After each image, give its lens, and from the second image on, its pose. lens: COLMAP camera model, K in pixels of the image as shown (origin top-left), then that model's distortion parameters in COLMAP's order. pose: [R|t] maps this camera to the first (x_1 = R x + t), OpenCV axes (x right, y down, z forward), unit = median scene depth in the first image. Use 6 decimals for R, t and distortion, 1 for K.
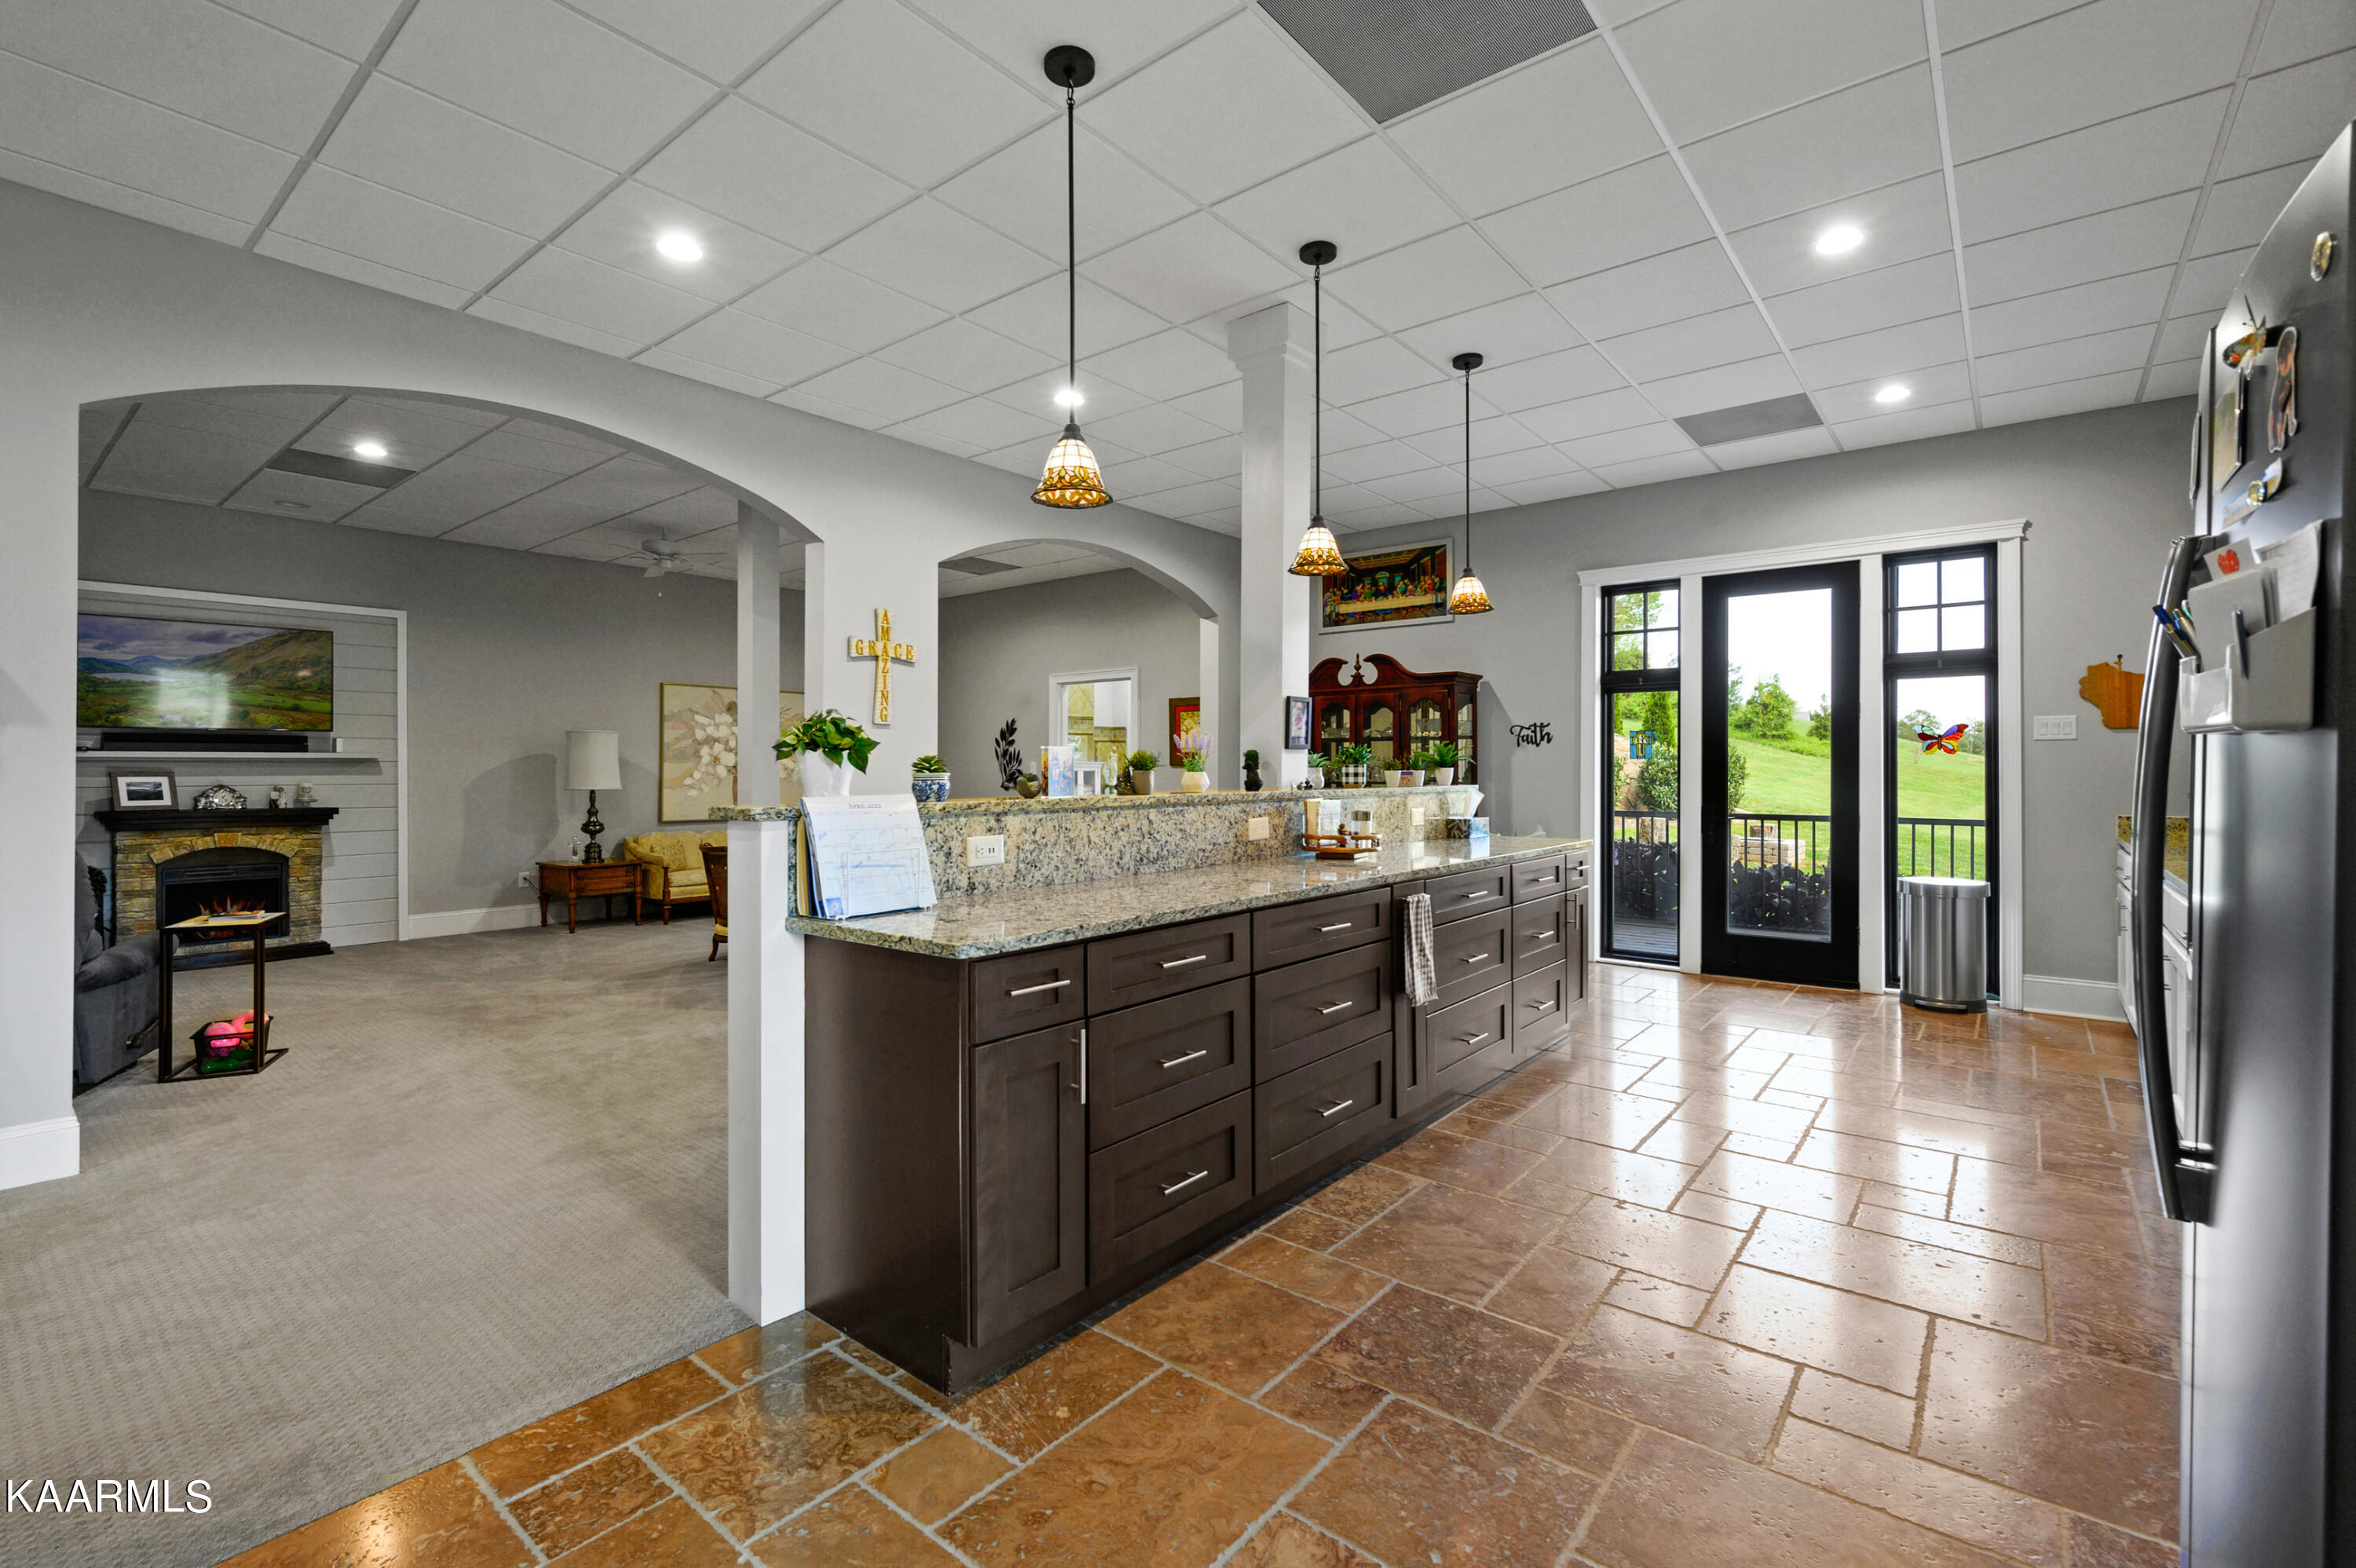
lens RADIAL K [[1022.8, 0, 1169.3], [0, 1022.8, 769.8], [0, 0, 1]] dist [-0.002652, 0.000249]
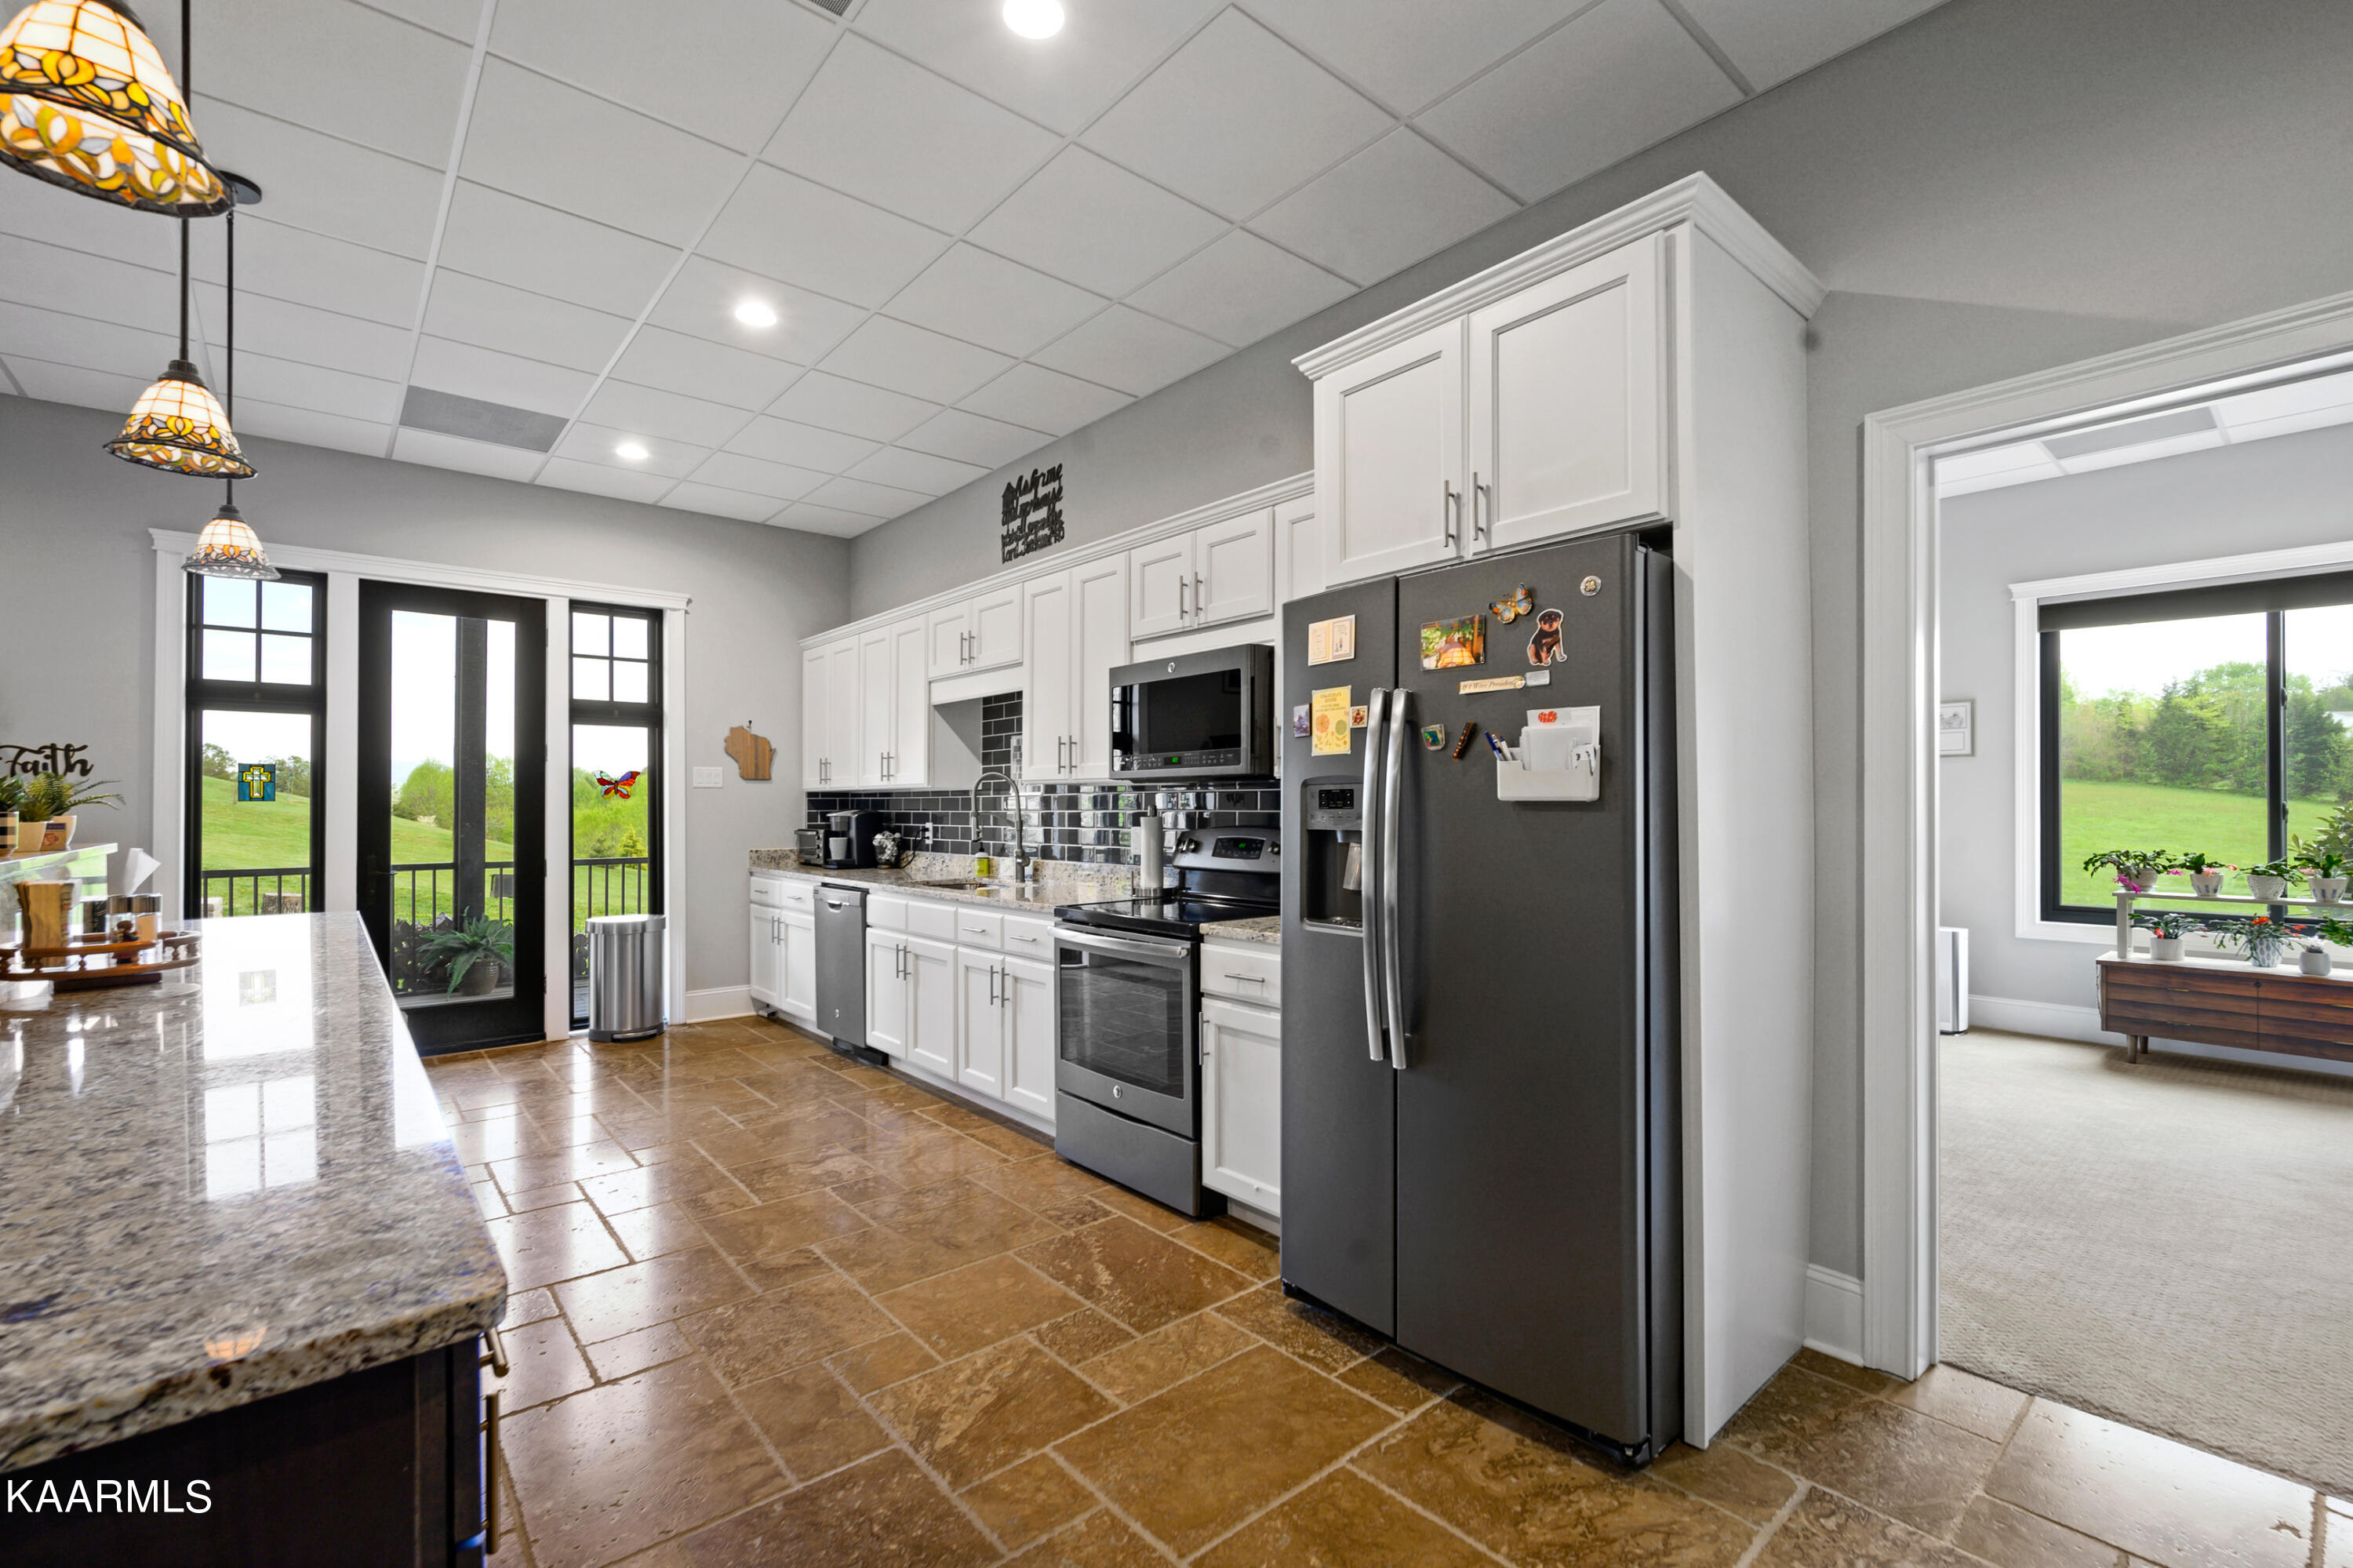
lens RADIAL K [[1021.6, 0, 1195.7], [0, 1021.6, 799.3], [0, 0, 1]] dist [-0.002652, 0.000249]
pose [[0.168605, 0.008054, 0.985651, -0.185496], [0.002997, 0.999958, -0.008683, -0.003716], [-0.985679, 0.004419, 0.168574, 0.229880]]
